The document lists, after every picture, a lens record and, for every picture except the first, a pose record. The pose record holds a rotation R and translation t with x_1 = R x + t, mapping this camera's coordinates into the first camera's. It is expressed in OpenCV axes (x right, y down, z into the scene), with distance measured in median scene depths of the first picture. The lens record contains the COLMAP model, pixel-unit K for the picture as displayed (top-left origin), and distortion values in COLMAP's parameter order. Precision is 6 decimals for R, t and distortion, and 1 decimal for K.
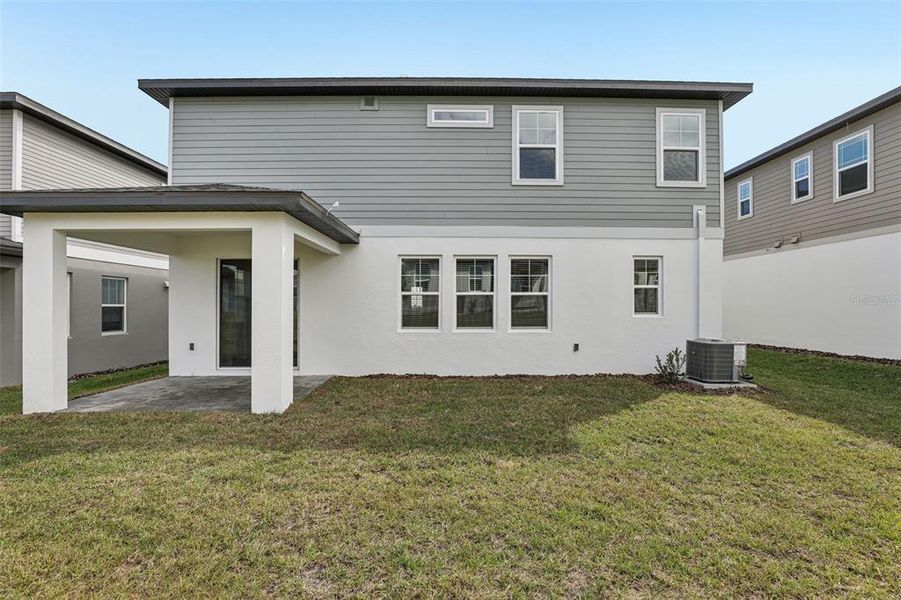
lens RADIAL K [[410.0, 0, 453.0], [0, 410.0, 304.3], [0, 0, 1]] dist [-0.036762, 0.008934]
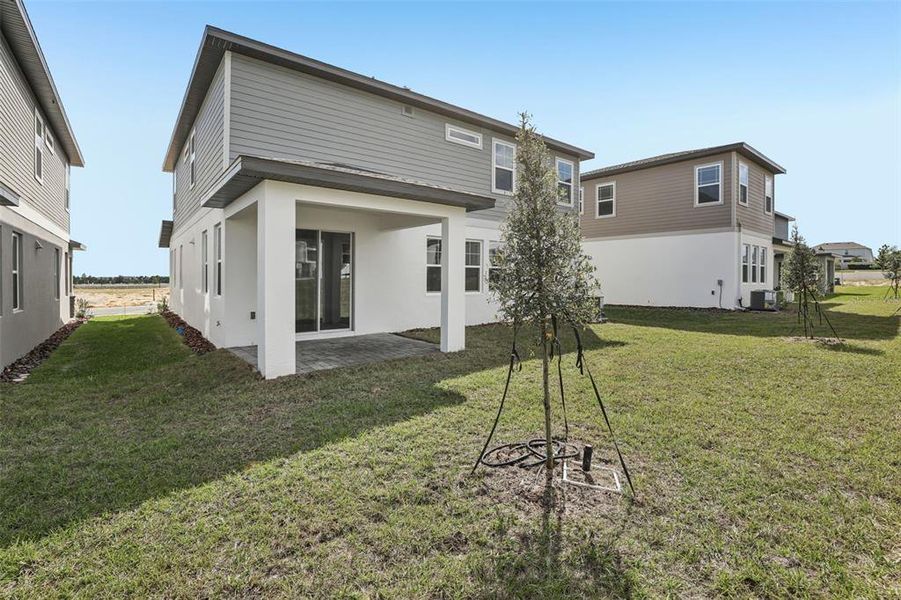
lens RADIAL K [[410.0, 0, 455.0], [0, 410.0, 285.5], [0, 0, 1]] dist [-0.036762, 0.008934]
pose [[0.790507, -0.009274, 0.612383, -0.850368], [-0.002131, 0.999838, 0.017893, 0.013338], [-0.612450, -0.015450, 0.790358, -0.075139]]
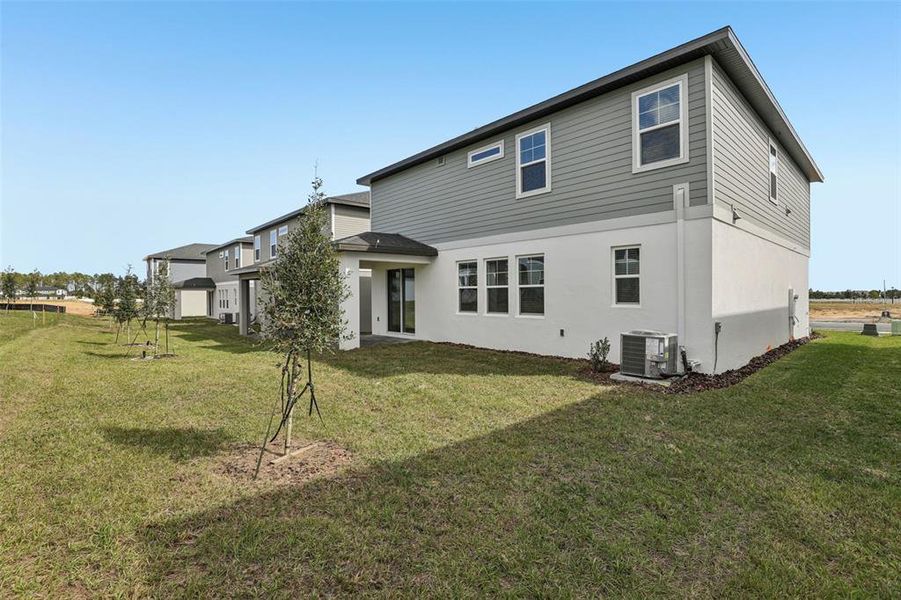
lens RADIAL K [[410.0, 0, 446.3], [0, 410.0, 294.5], [0, 0, 1]] dist [-0.036762, 0.008934]
pose [[0.657900, -0.003795, -0.753096, 0.937622], [0.005839, 0.999983, 0.000062, -0.002612], [0.753083, -0.004438, 0.657911, 0.018522]]
